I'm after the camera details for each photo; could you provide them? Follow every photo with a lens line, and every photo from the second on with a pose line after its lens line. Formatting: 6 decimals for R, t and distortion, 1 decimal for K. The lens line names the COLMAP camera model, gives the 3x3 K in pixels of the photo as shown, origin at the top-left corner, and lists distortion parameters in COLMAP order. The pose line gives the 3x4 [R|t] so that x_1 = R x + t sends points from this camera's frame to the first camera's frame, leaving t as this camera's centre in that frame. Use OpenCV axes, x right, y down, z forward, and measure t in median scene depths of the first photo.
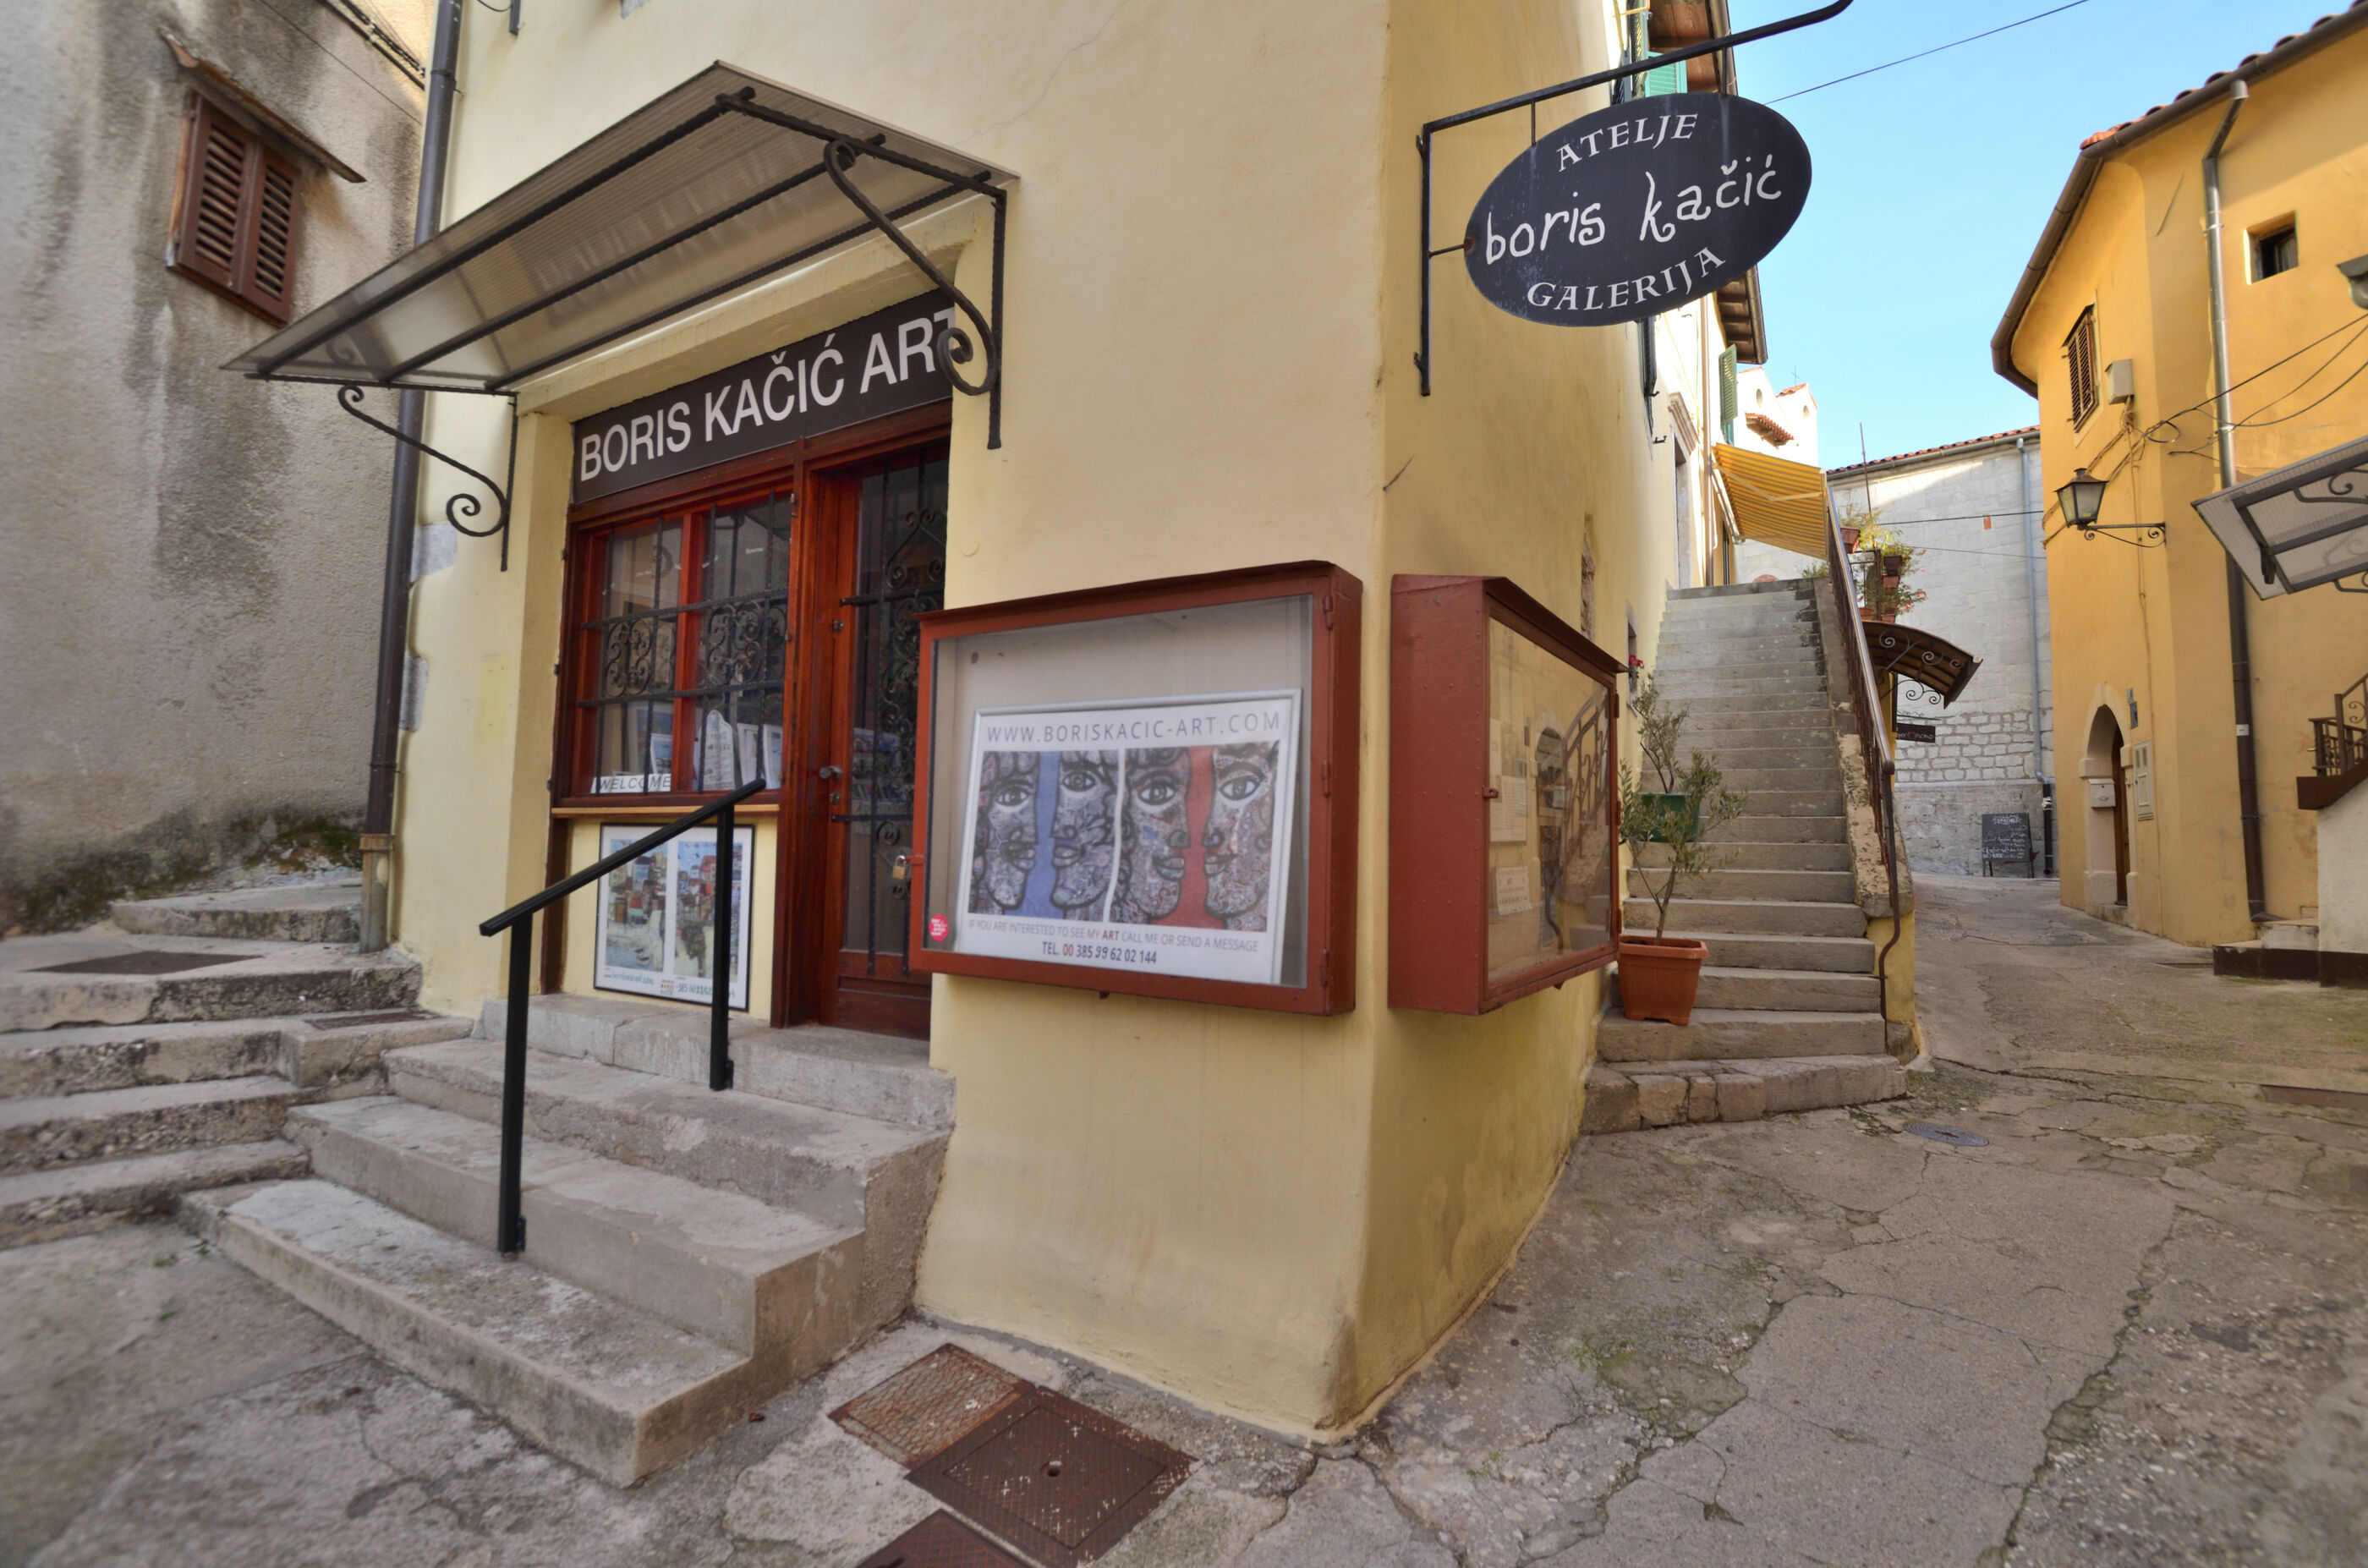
lens RADIAL K [[1041.6, 0, 1207.4], [0, 1041.6, 772.6], [0, 0, 1]] dist [-0.040062, 0.008736]
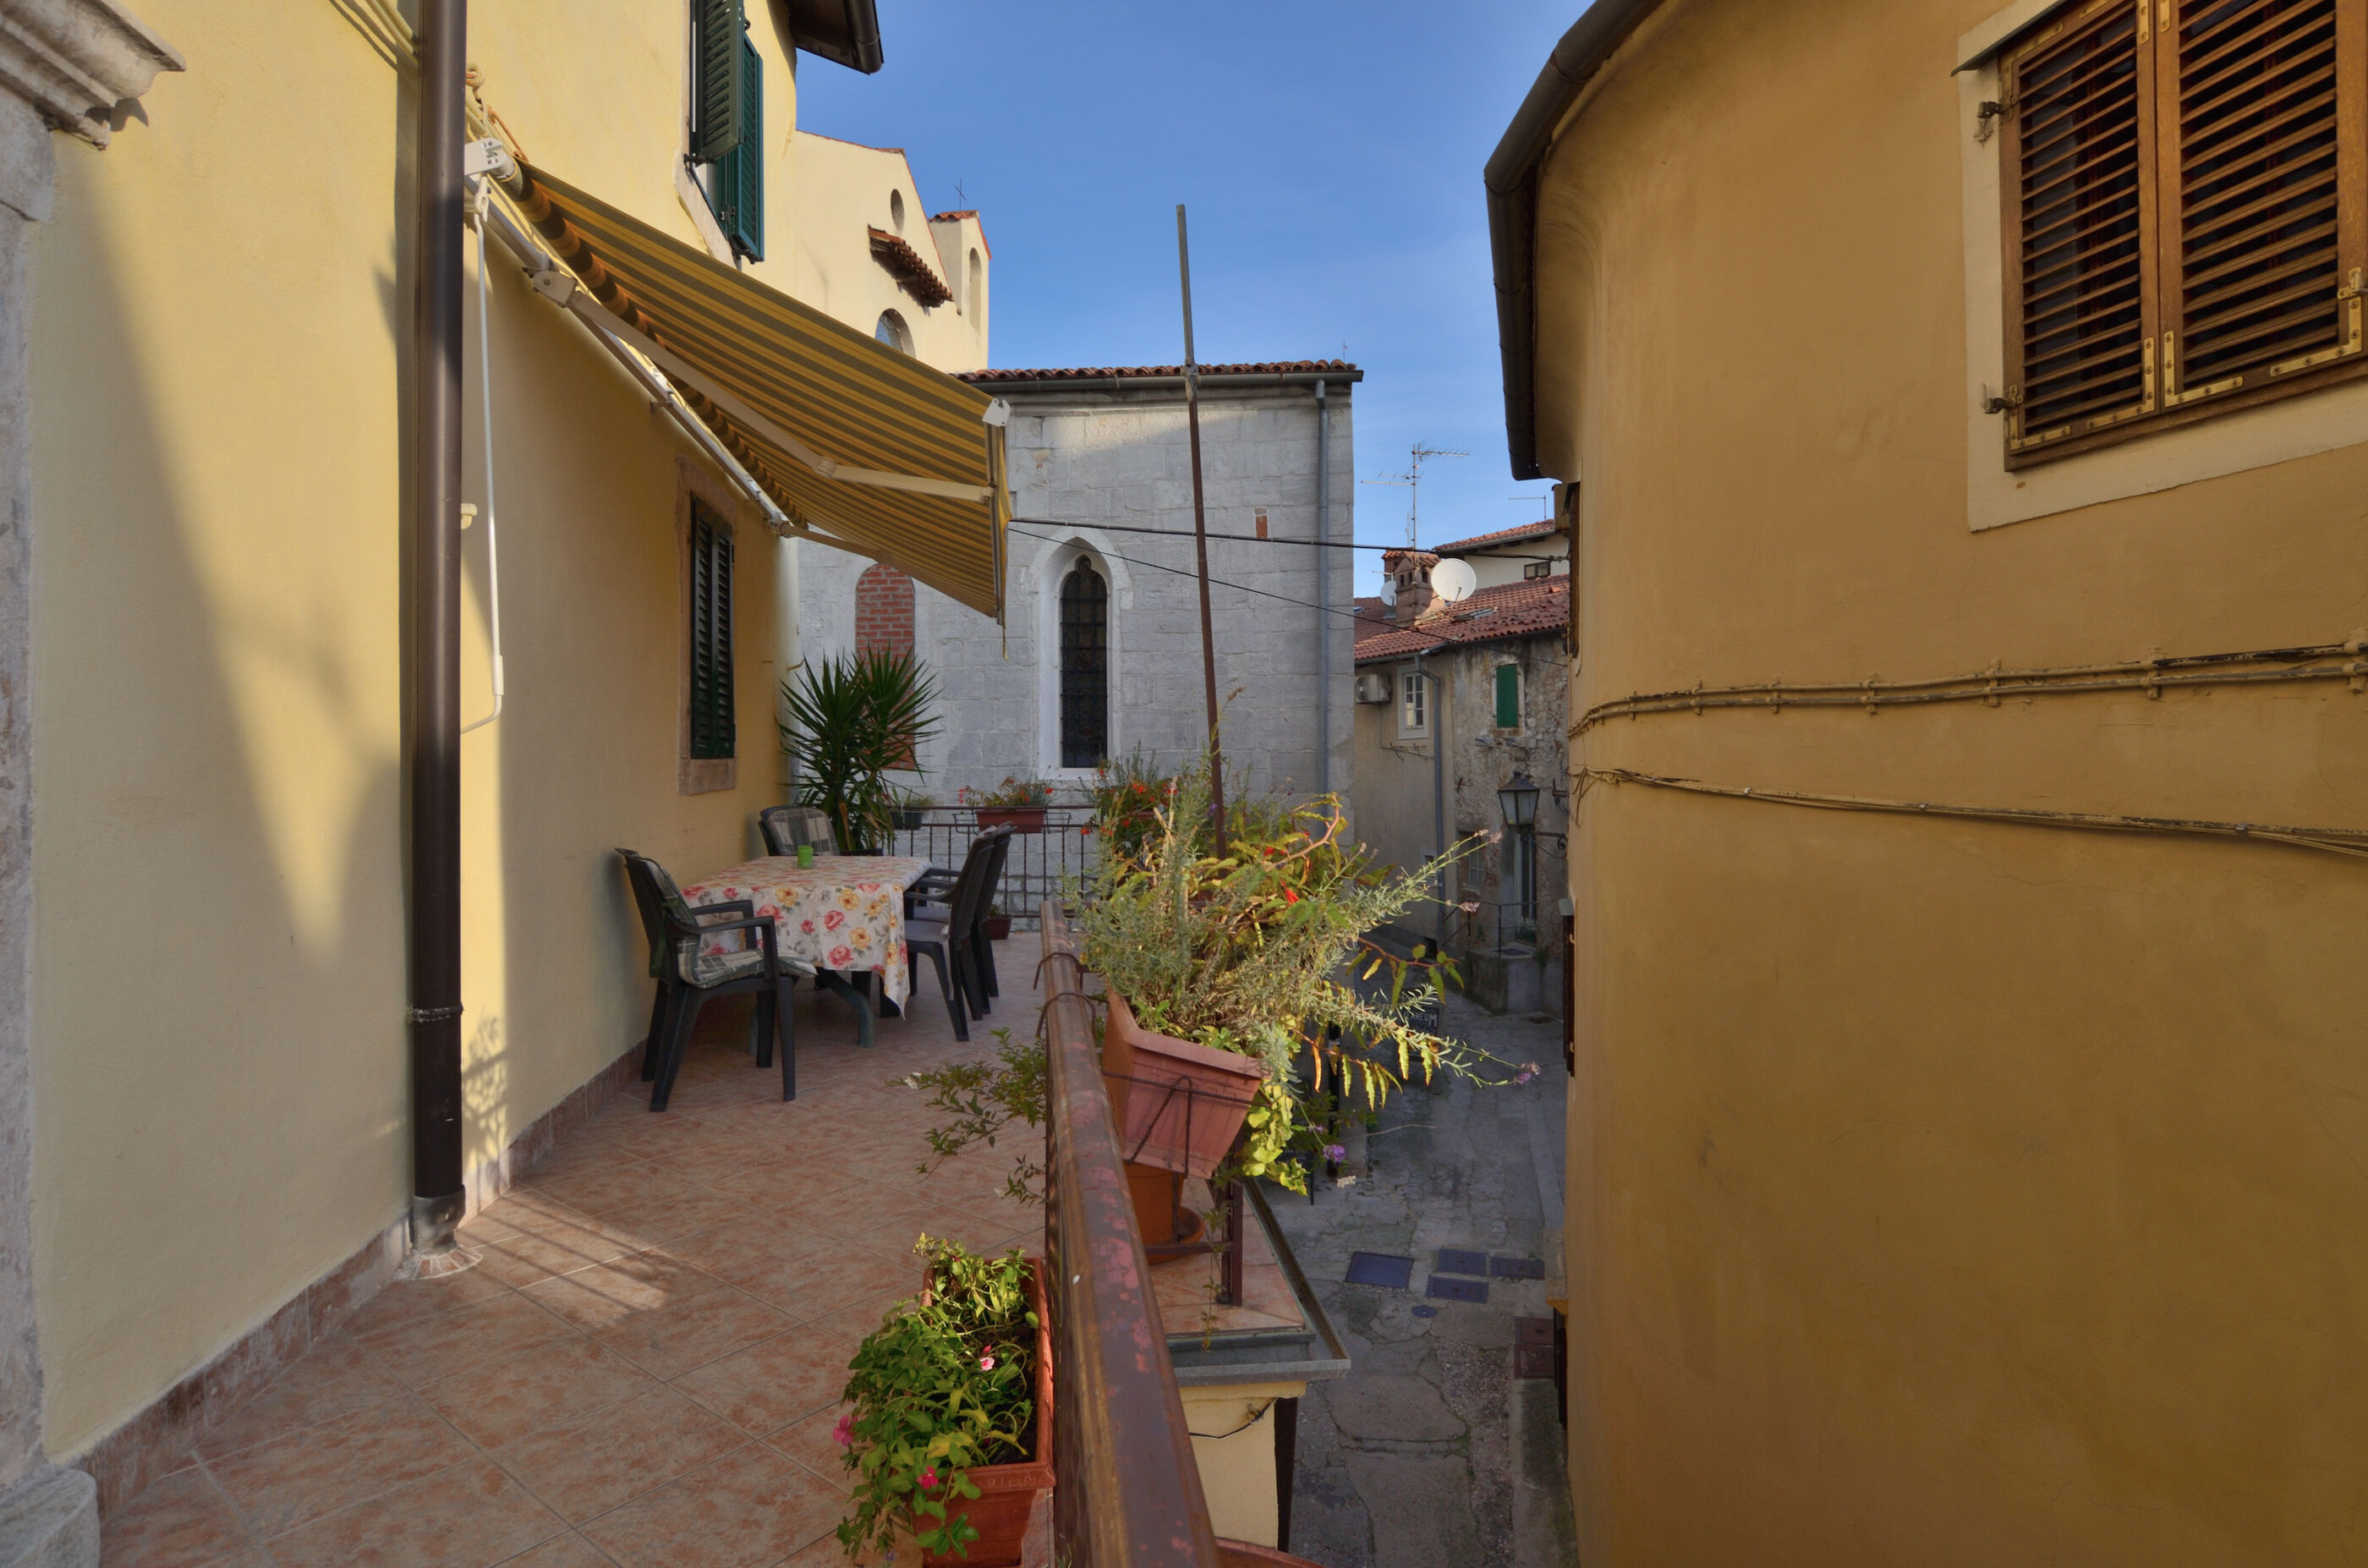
lens RADIAL K [[1237.5, 0, 1211.6], [0, 1237.5, 768.9], [0, 0, 1]] dist [-0.039118, 0.000416]
pose [[0.752122, -0.024278, 0.658577, 0.305630], [-0.029601, 0.997068, 0.070562, -0.160691], [-0.658359, -0.072566, 0.749198, 0.510378]]
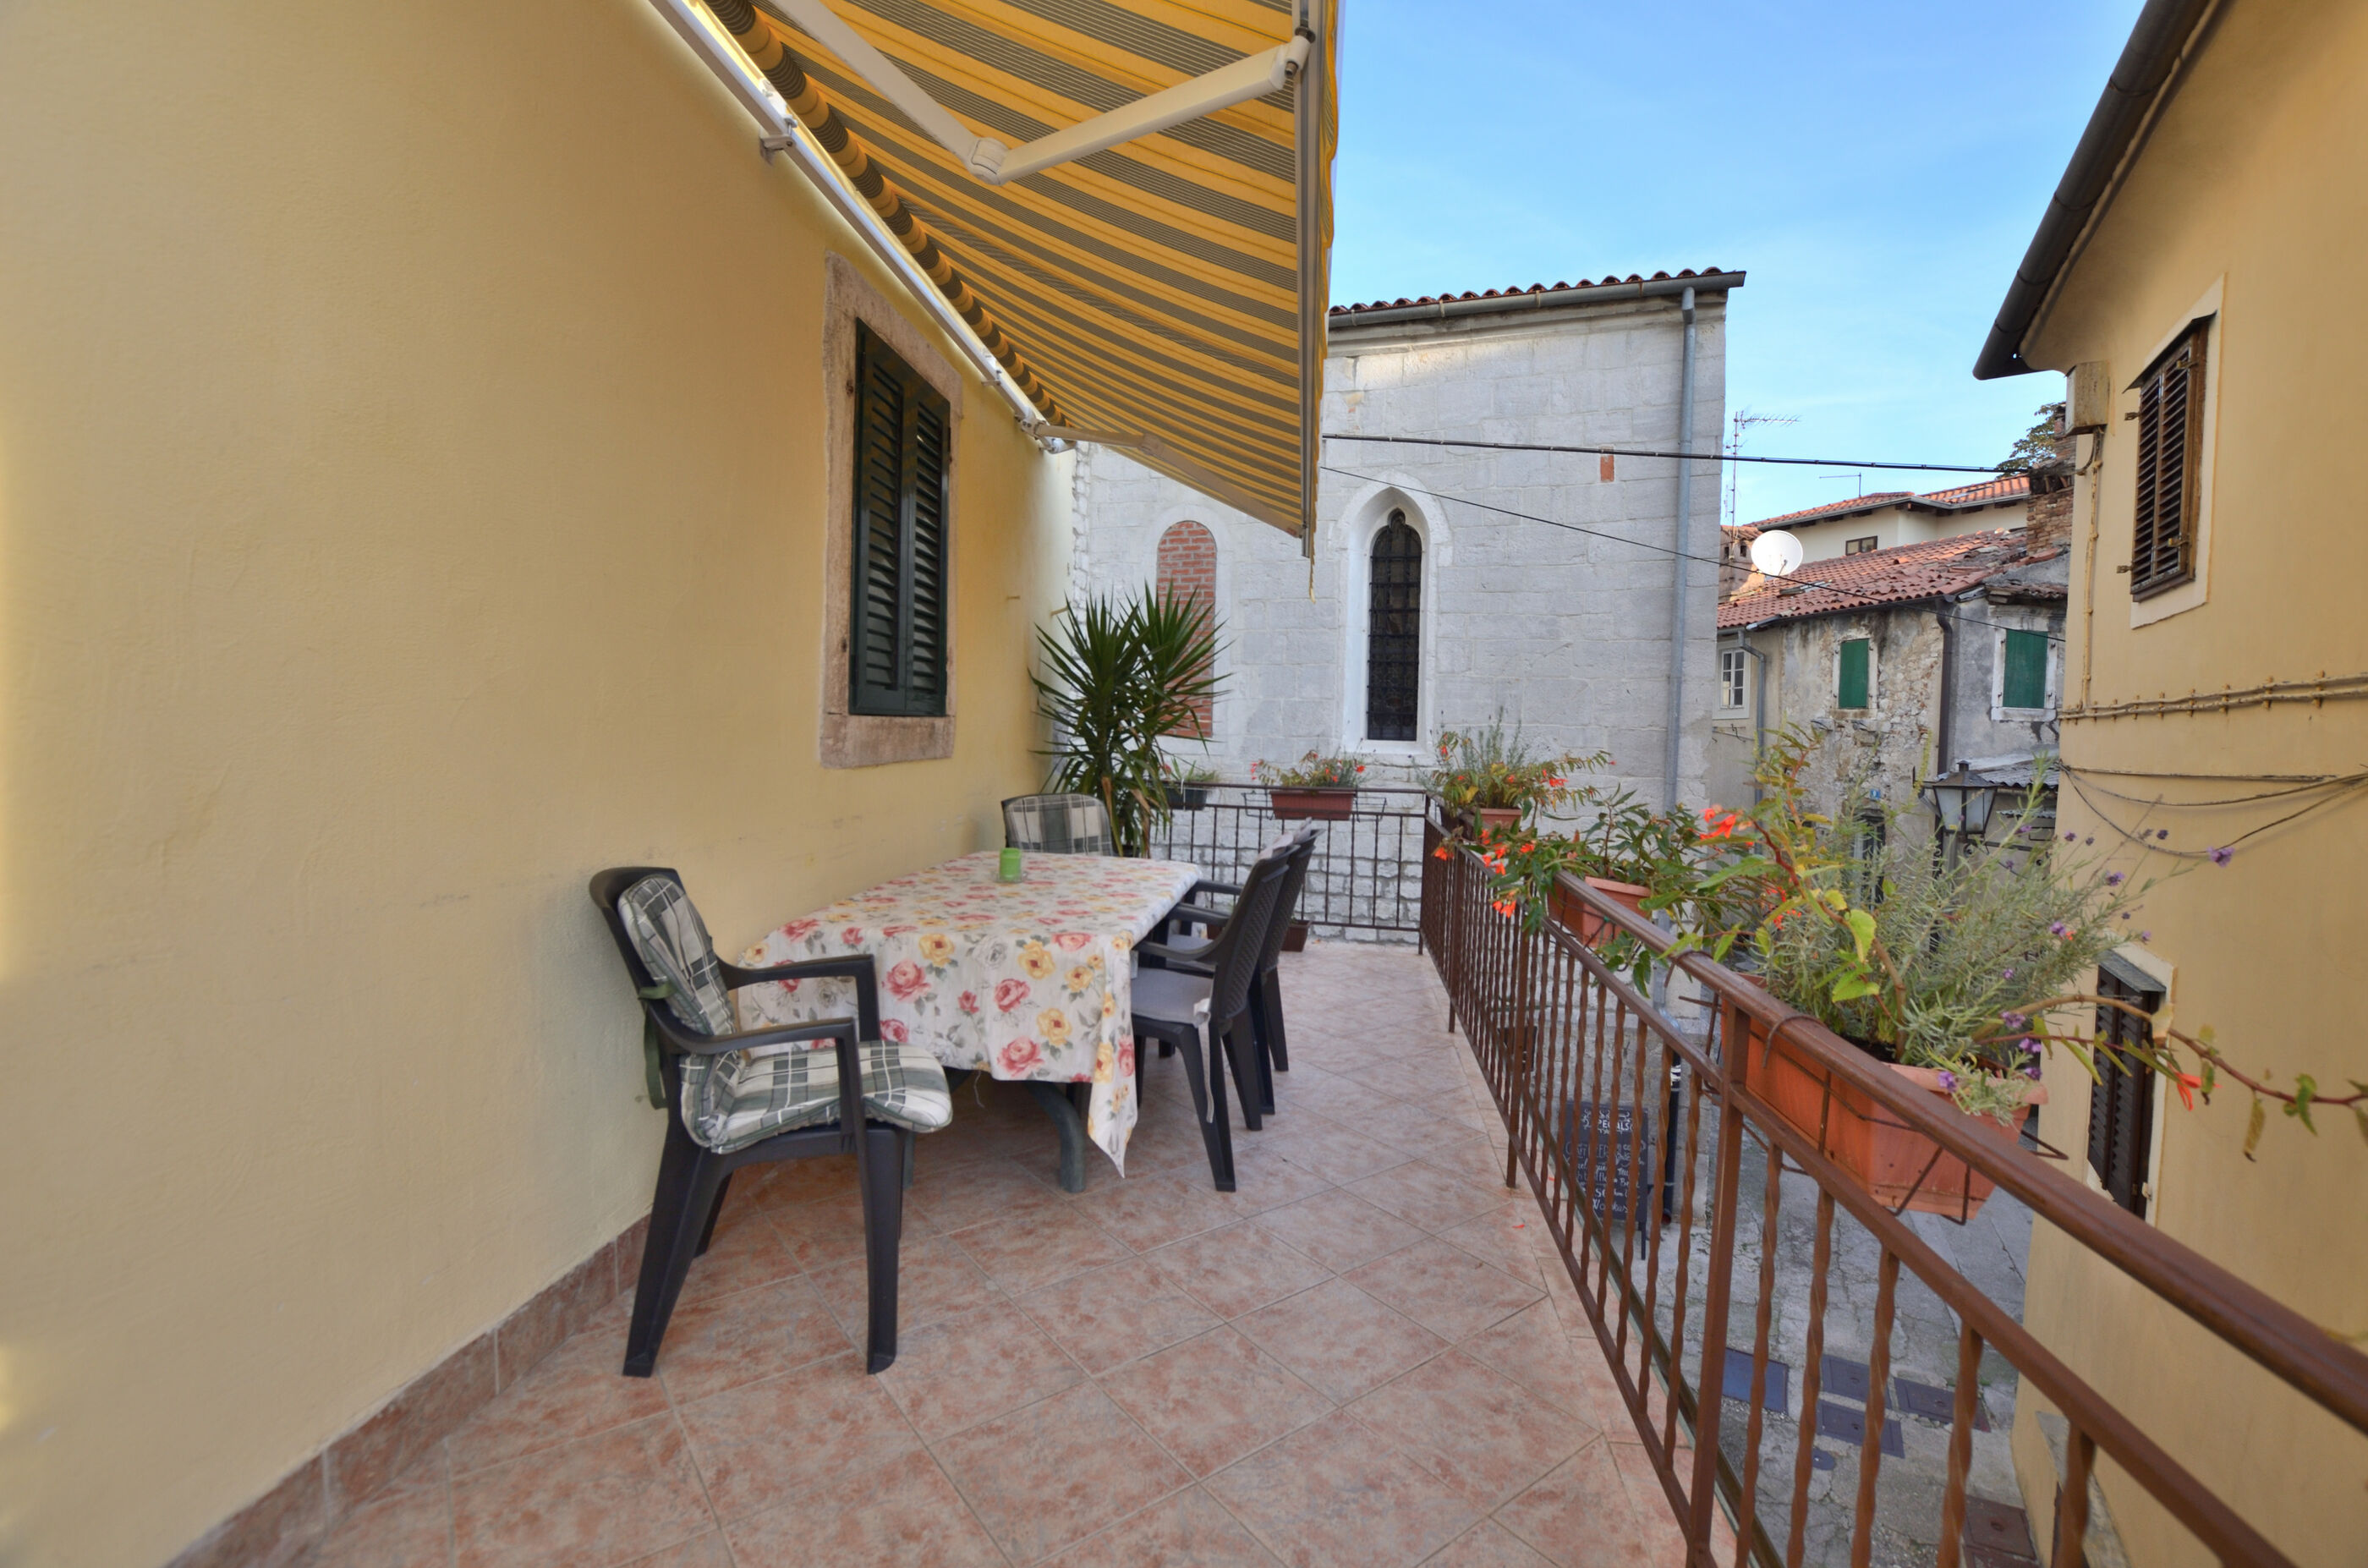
lens RADIAL K [[1041.6, 0, 1207.4], [0, 1041.6, 772.6], [0, 0, 1]] dist [-0.040062, 0.008736]
pose [[0.895690, -0.015607, 0.444405, 0.383574], [-0.038058, 0.993026, 0.111580, -0.150291], [-0.443048, -0.116854, 0.888850, 0.637565]]
